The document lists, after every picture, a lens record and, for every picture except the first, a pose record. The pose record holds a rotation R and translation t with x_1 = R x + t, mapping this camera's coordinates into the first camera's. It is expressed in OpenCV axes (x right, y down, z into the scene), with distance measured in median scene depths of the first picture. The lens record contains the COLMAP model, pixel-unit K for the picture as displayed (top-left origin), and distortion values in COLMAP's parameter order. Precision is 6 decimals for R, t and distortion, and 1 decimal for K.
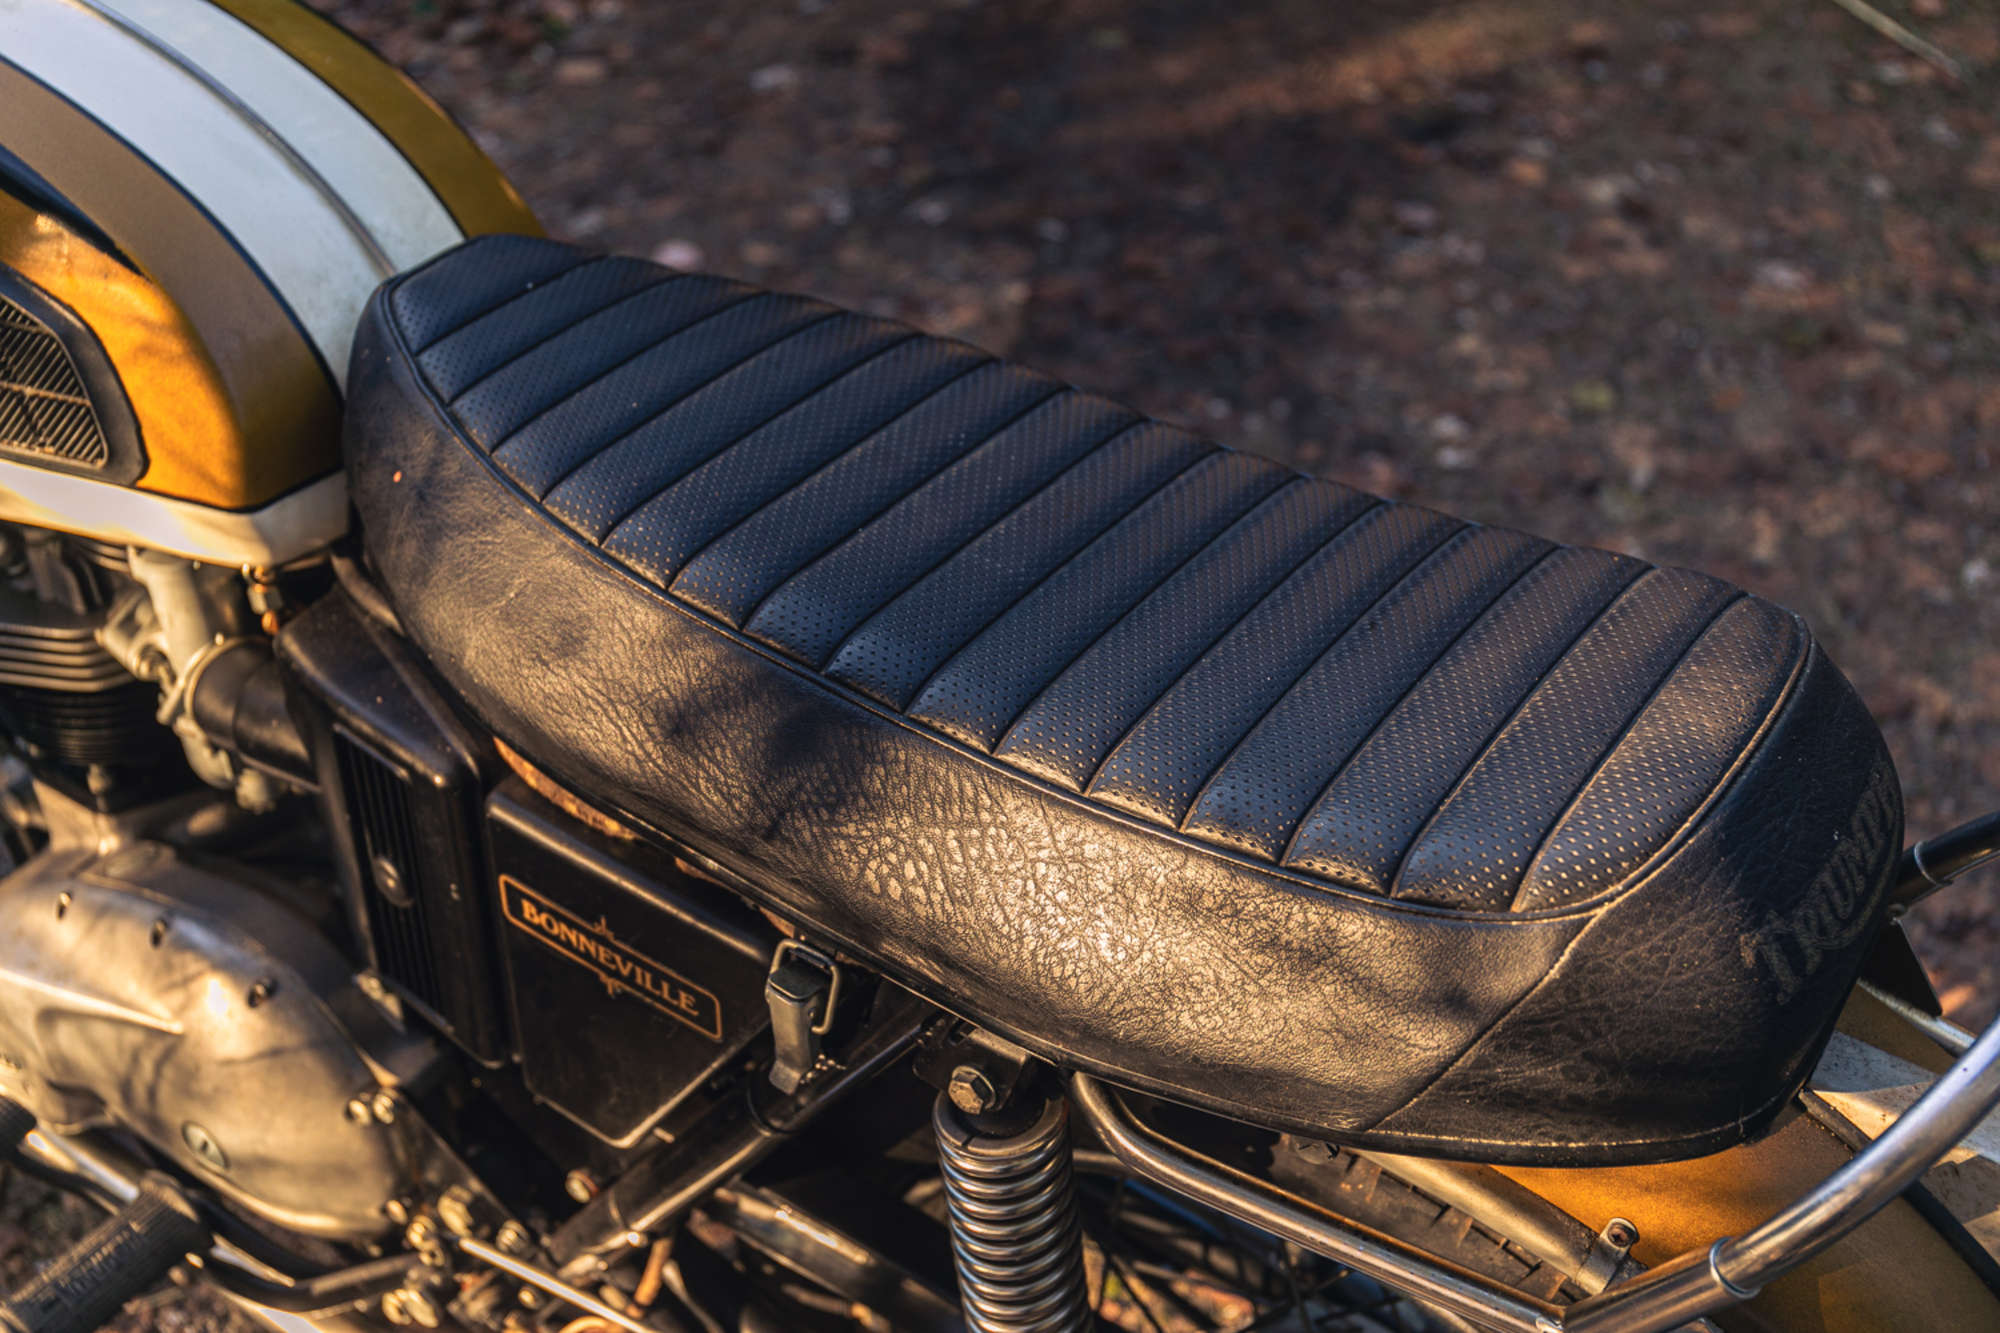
lens RADIAL K [[2236.6, 0, 989.9], [0, 2236.6, 685.4], [0, 0, 1]] dist [0.011711, 0.000000]
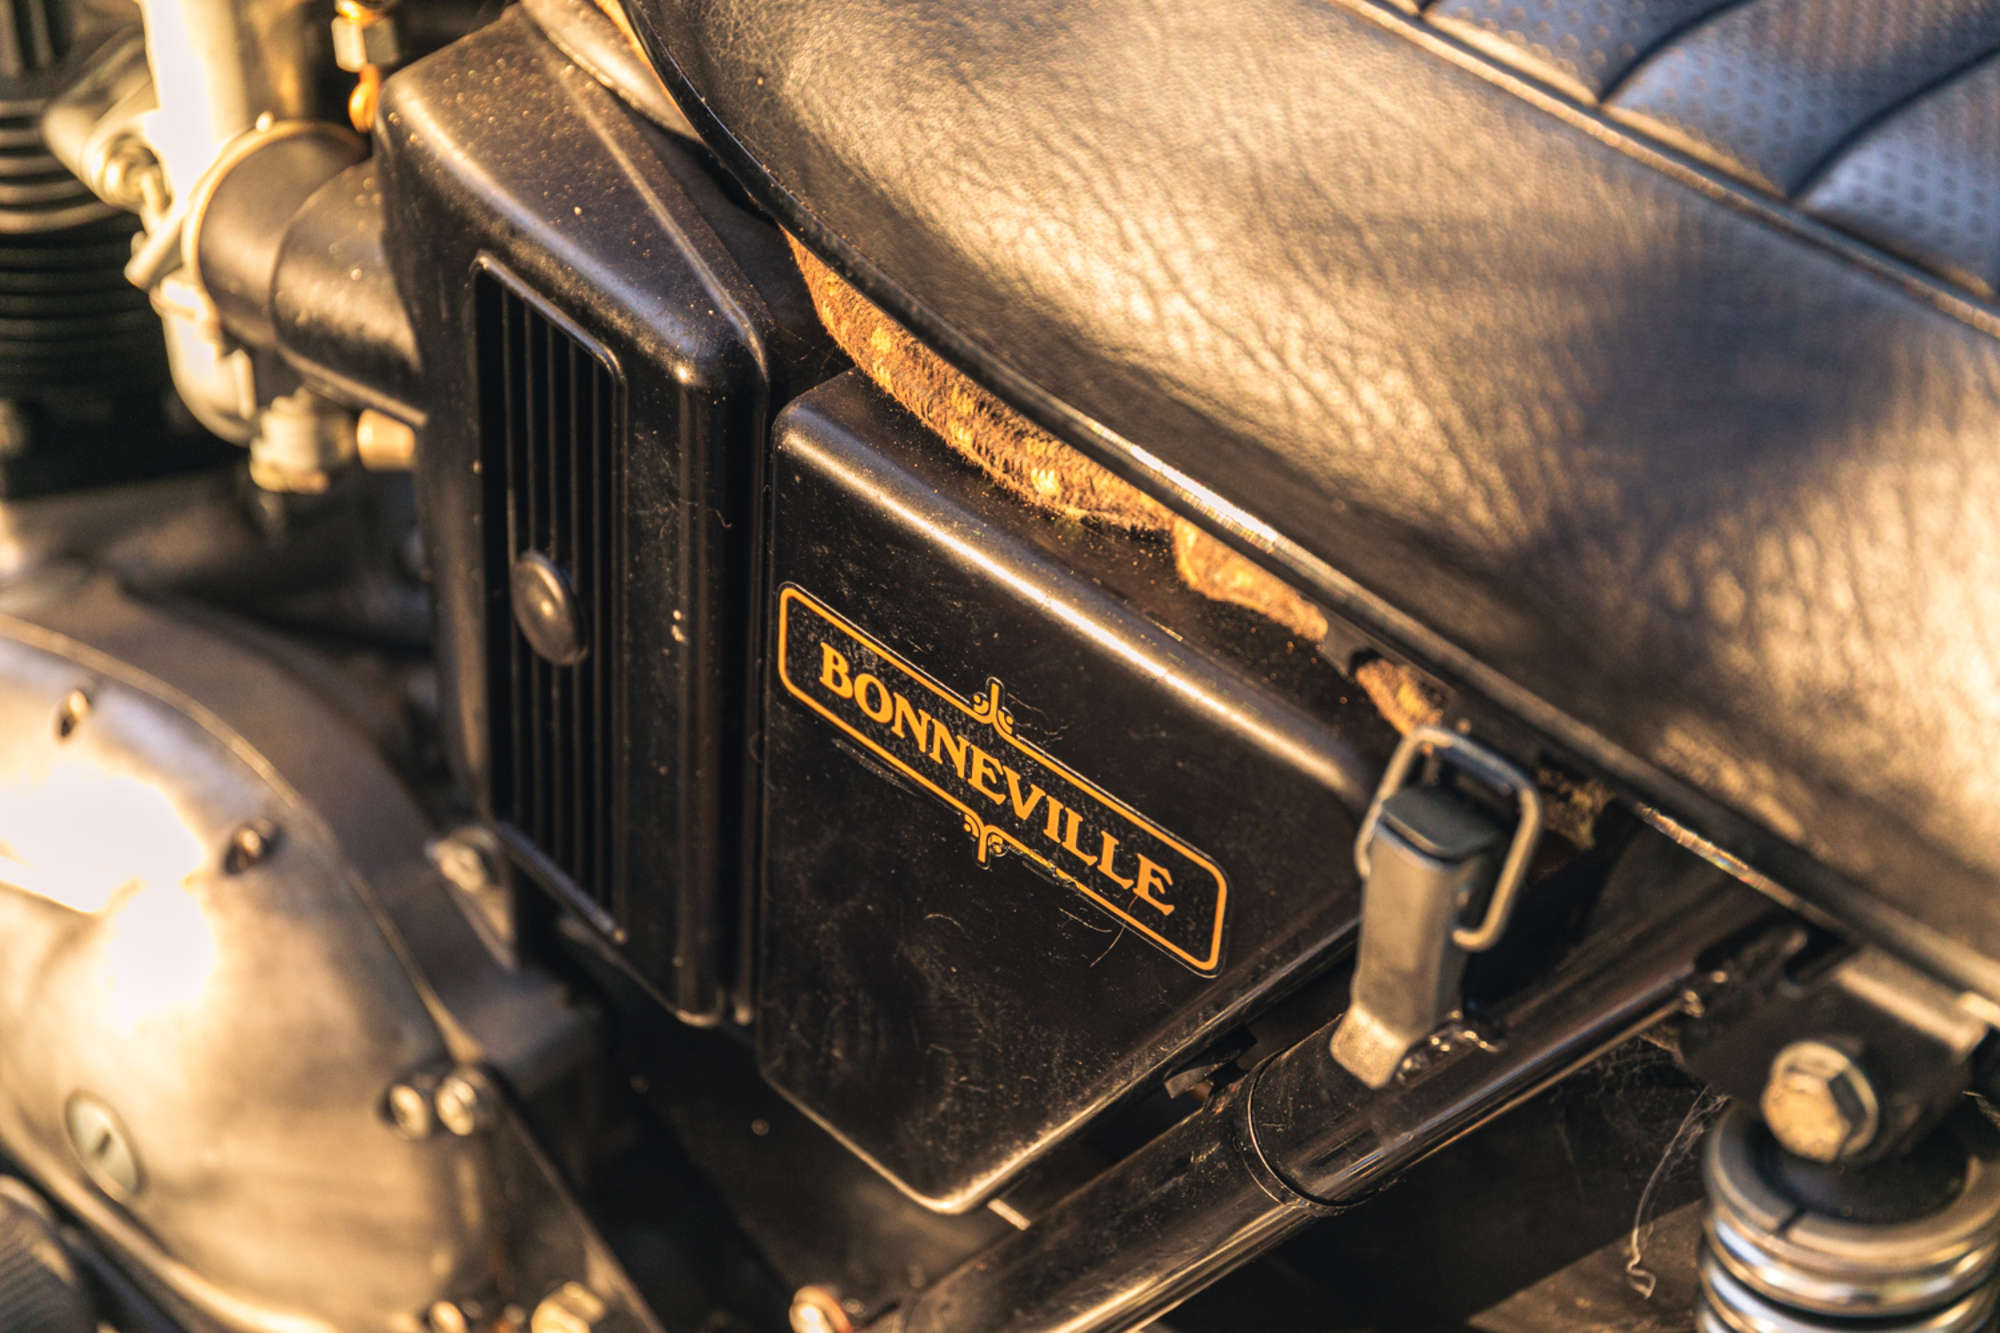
lens RADIAL K [[3854.6, 0, 1005.1], [0, 3854.6, 665.0], [0, 0, 1]] dist [0.002053, 0.000000]
pose [[0.984990, 0.122889, -0.121214, -0.071092], [-0.124522, 0.992199, -0.005954, 0.101135], [0.119537, 0.020958, 0.992609, 0.191912]]
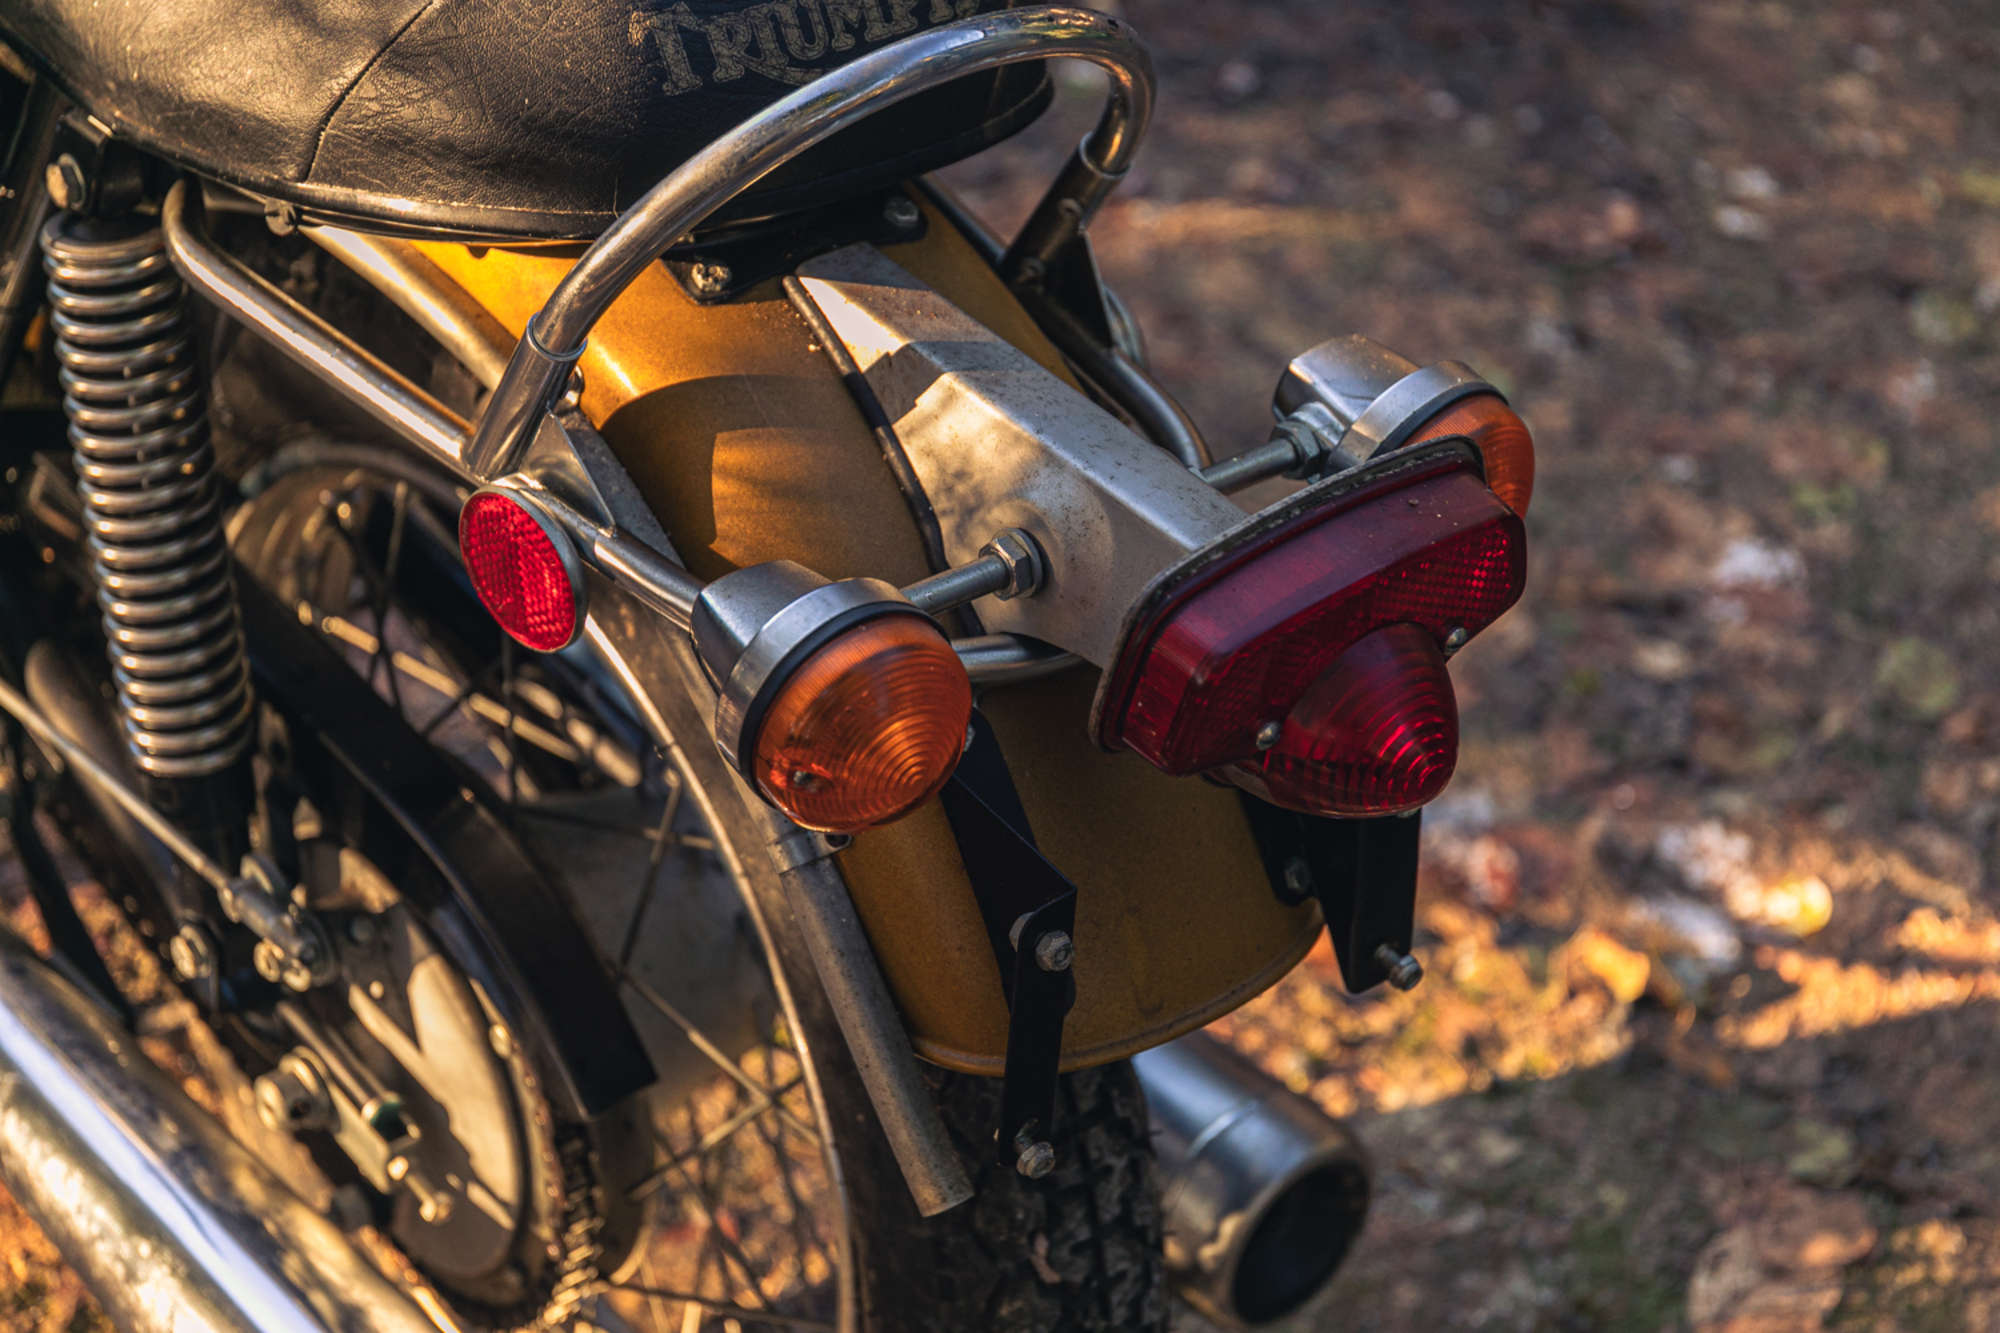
lens RADIAL K [[3854.6, 0, 999.9], [0, 3854.6, 665.0], [0, 0, 1]] dist [0.002053, 0.000000]
pose [[0.957808, 0.211088, -0.195052, 0.624400], [-0.221182, 0.974731, -0.031255, 0.290620], [0.183526, 0.073078, 0.980295, -0.450218]]
